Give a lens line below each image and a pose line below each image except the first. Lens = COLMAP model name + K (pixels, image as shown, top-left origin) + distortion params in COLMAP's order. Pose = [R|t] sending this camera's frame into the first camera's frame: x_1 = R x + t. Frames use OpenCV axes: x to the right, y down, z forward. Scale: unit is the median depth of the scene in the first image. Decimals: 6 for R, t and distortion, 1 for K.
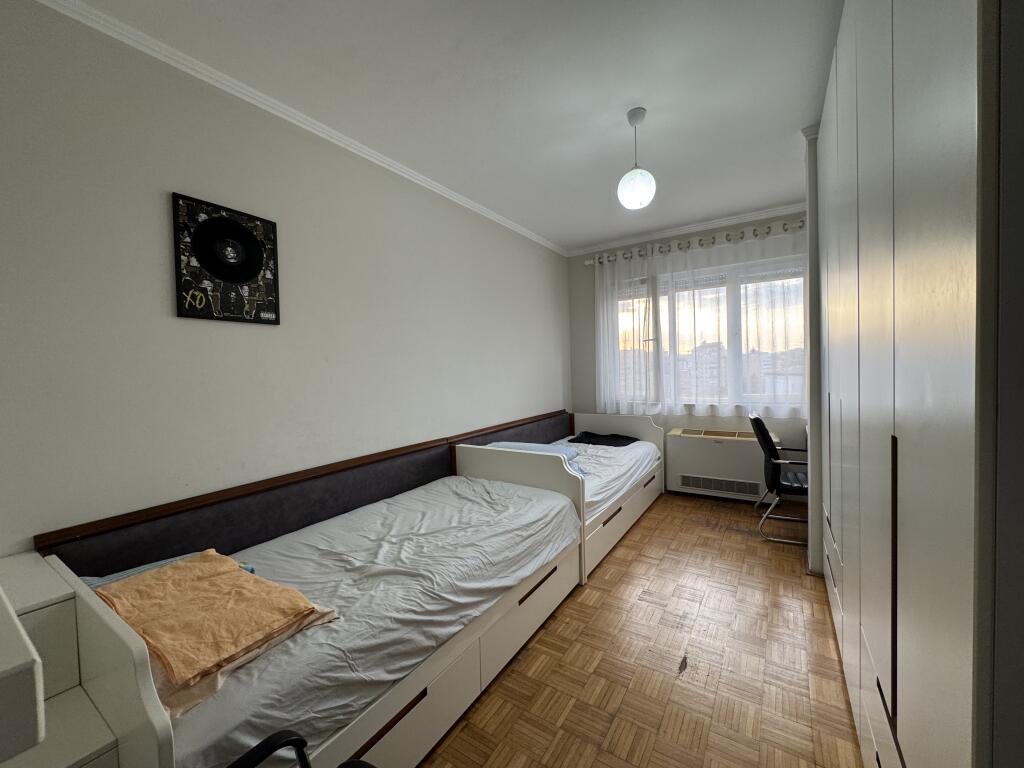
lens RADIAL K [[409.1, 0, 512.0], [0, 409.1, 384.0], [0, 0, 1]] dist [-0.001336, -0.000065]
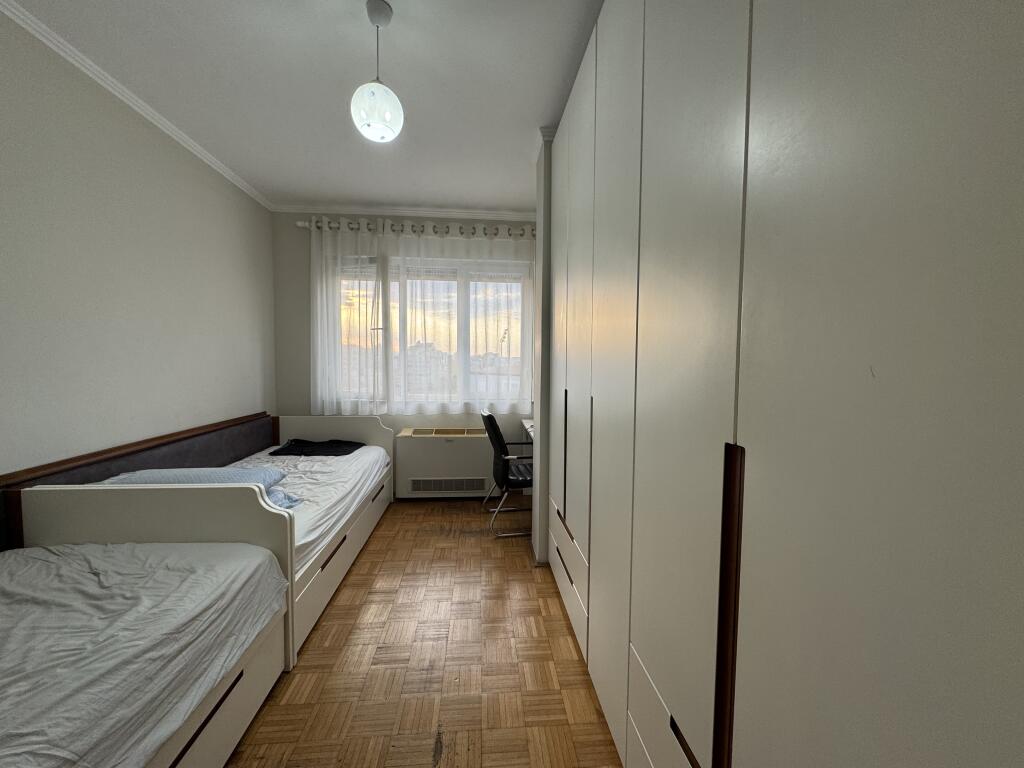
lens RADIAL K [[406.5, 0, 512.0], [0, 406.5, 384.0], [0, 0, 1]] dist [-0.003298, -0.000265]
pose [[0.784718, 0.008445, 0.619796, 0.032783], [-0.013267, 0.999907, 0.003173, 0.004209], [-0.619711, -0.010713, 0.784757, 0.196742]]
